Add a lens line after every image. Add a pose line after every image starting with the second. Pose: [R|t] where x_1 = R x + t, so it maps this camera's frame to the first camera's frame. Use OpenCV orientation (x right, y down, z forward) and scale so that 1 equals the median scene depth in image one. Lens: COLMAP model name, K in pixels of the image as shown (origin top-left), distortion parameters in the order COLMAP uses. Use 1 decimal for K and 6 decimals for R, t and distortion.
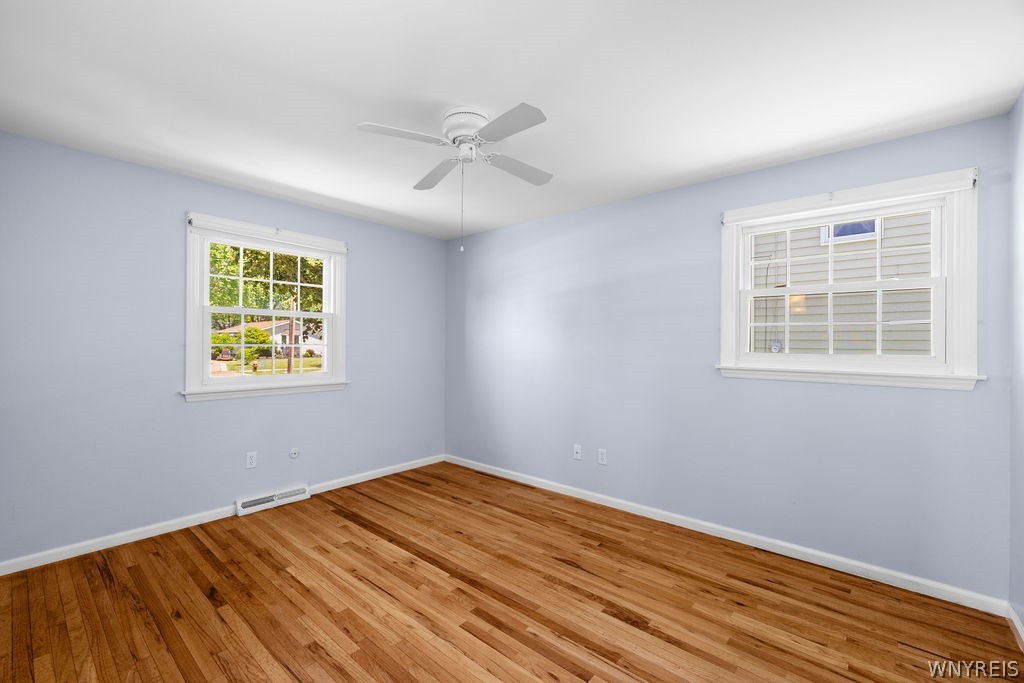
lens RADIAL K [[432.6, 0, 512.3], [0, 432.6, 341.8], [0, 0, 1]] dist [0.002613, 0.000447]
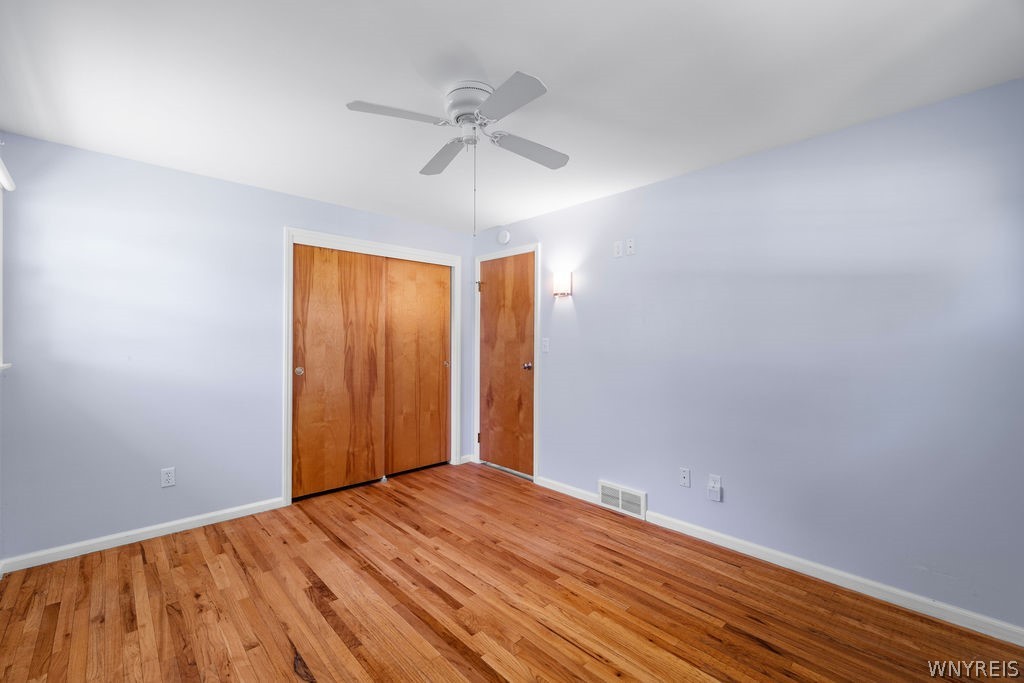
lens RADIAL K [[432.6, 0, 511.9], [0, 432.6, 342.1], [0, 0, 1]] dist [0.002613, 0.000447]
pose [[-0.994285, -0.013249, 0.105935, -0.300326], [-0.013161, 0.999912, 0.001532, 0.005165], [-0.105946, 0.000130, -0.994372, 1.943393]]
